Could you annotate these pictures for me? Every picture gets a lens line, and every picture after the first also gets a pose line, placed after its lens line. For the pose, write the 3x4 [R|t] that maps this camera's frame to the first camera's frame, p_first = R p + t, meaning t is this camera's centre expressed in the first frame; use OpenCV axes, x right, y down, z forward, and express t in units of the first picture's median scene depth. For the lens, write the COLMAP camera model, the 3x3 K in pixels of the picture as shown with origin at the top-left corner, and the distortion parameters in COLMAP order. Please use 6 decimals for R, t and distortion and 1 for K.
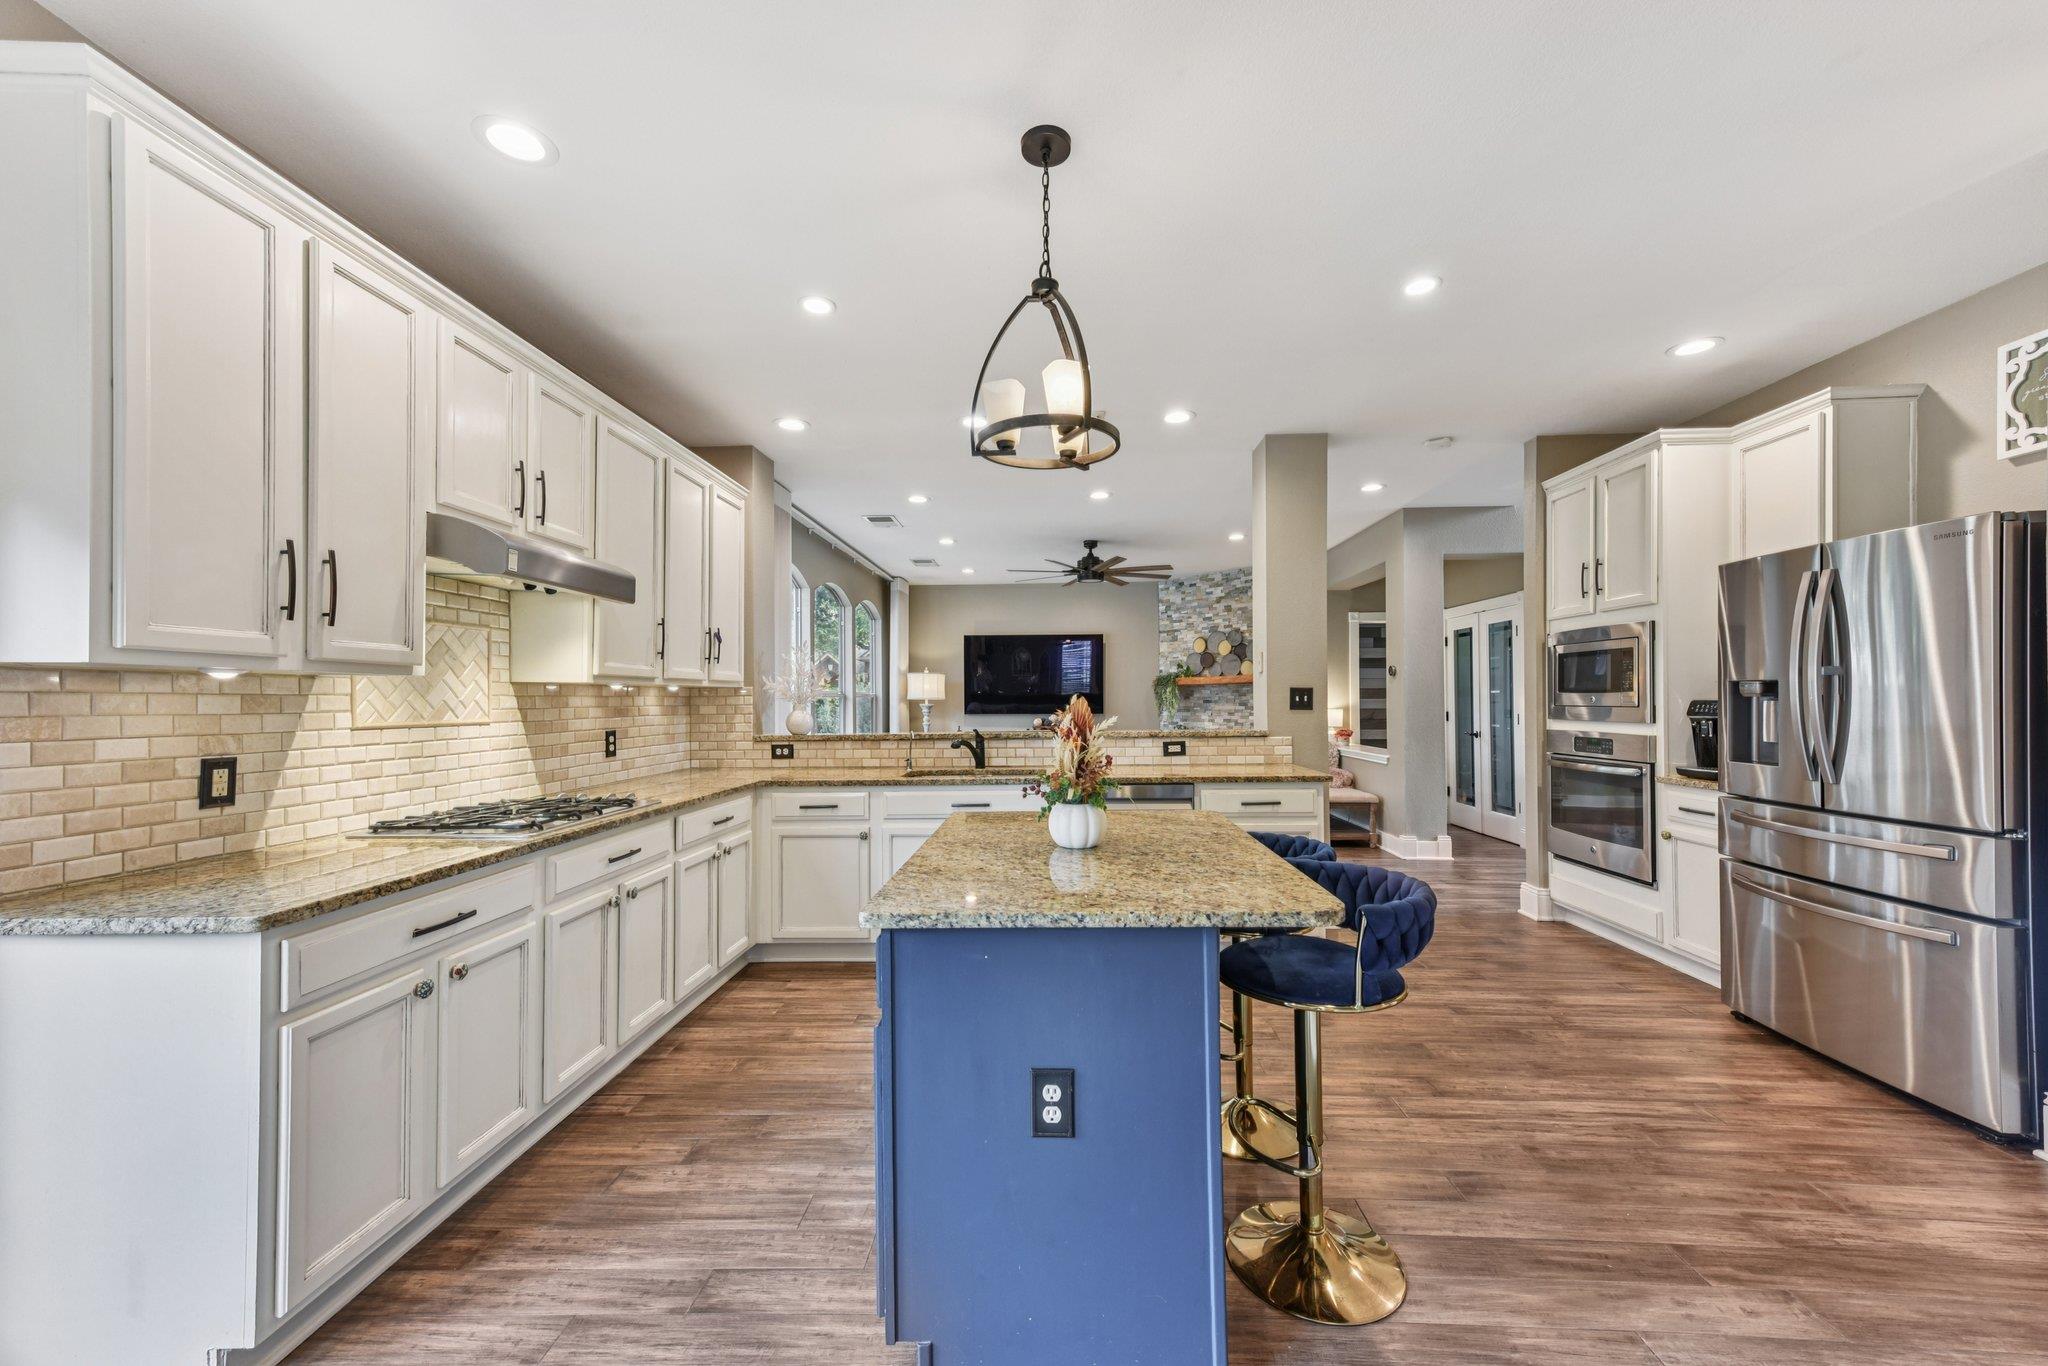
lens RADIAL K [[793.4, 0, 1025.7], [0, 793.4, 687.9], [0, 0, 1]] dist [0.021007, -0.000271]
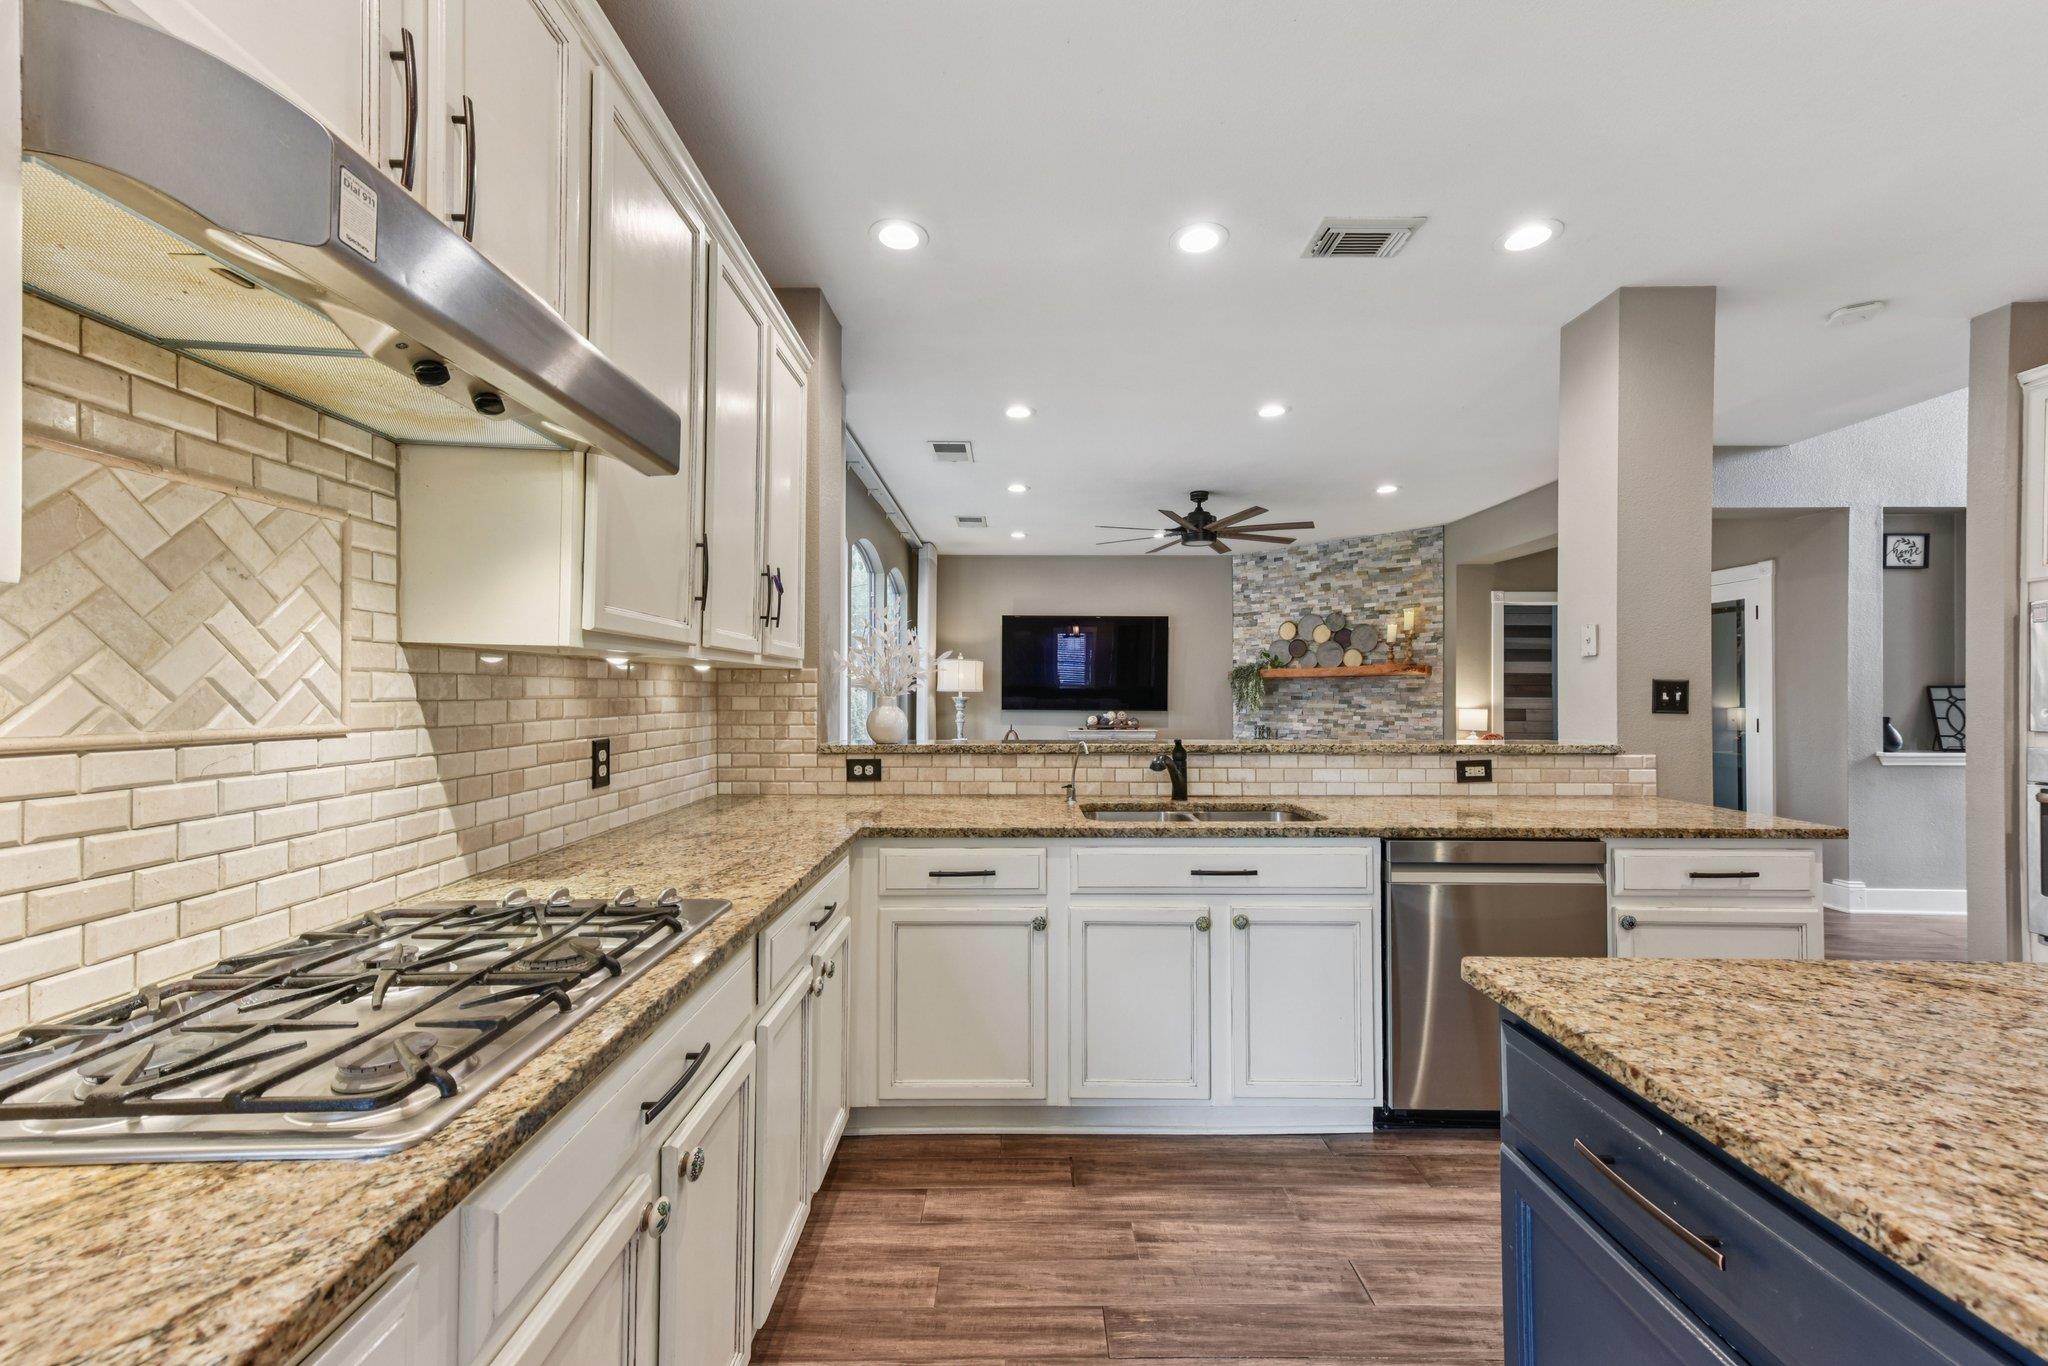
lens RADIAL K [[793.4, 0, 1014.5], [0, 793.4, 687.2], [0, 0, 1]] dist [0.021007, -0.000271]
pose [[0.999165, 0.011469, 0.039211, -0.245444], [-0.011735, 0.999910, 0.006557, 0.009203], [-0.039132, -0.007012, 0.999209, 0.417700]]
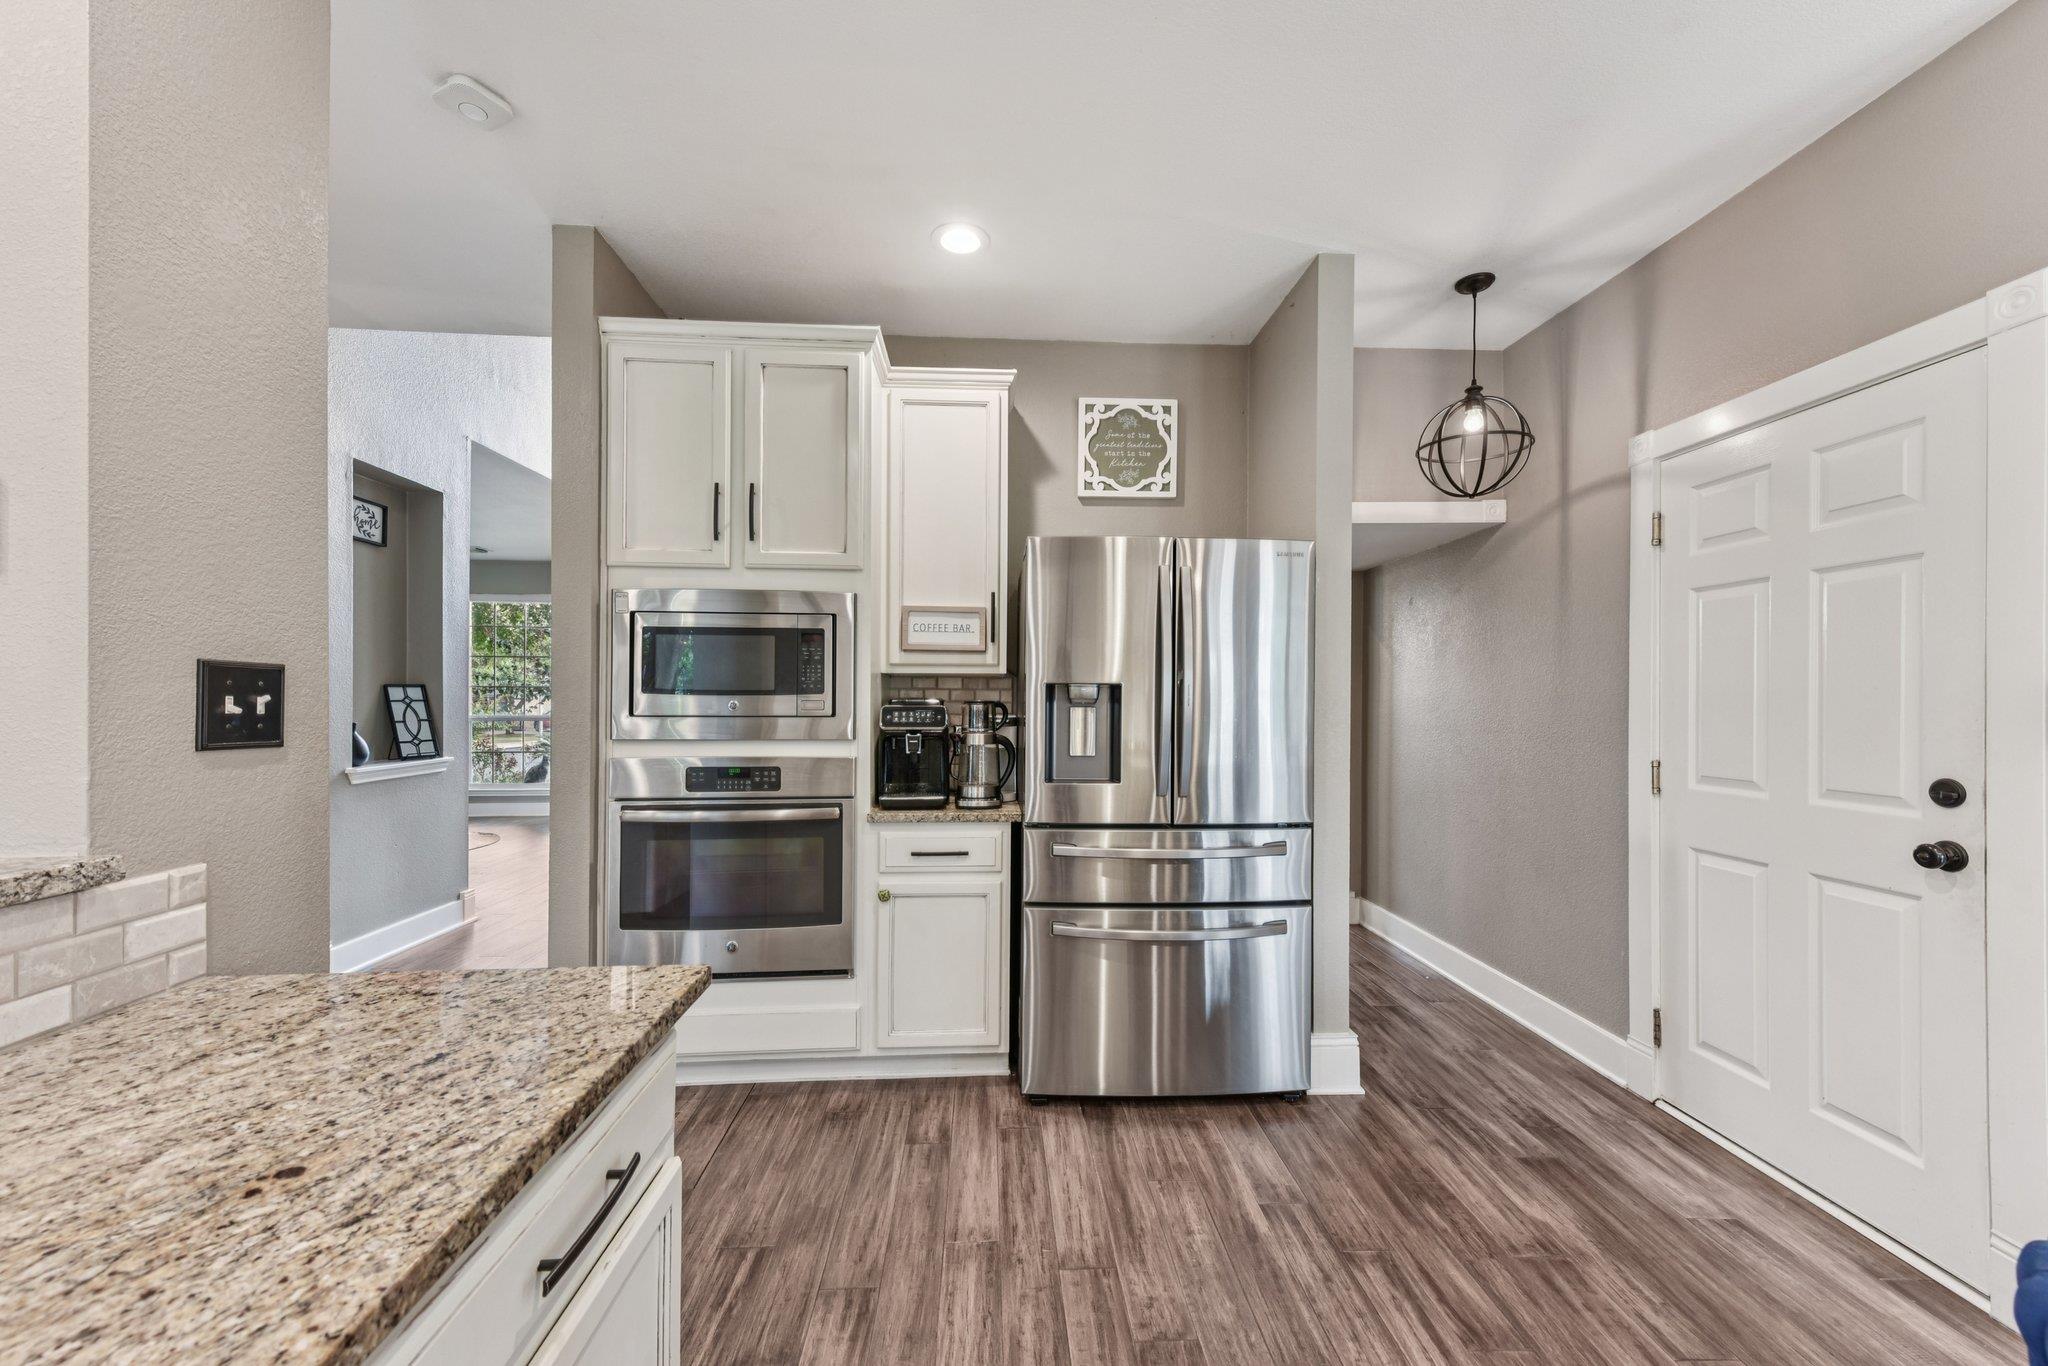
lens RADIAL K [[793.4, 0, 1025.3], [0, 793.4, 688.6], [0, 0, 1]] dist [0.021007, -0.000271]
pose [[-0.103452, 0.017205, 0.994486, 0.072415], [-0.017588, 0.999662, -0.019124, 0.010215], [-0.994479, -0.019470, -0.103114, 0.890505]]
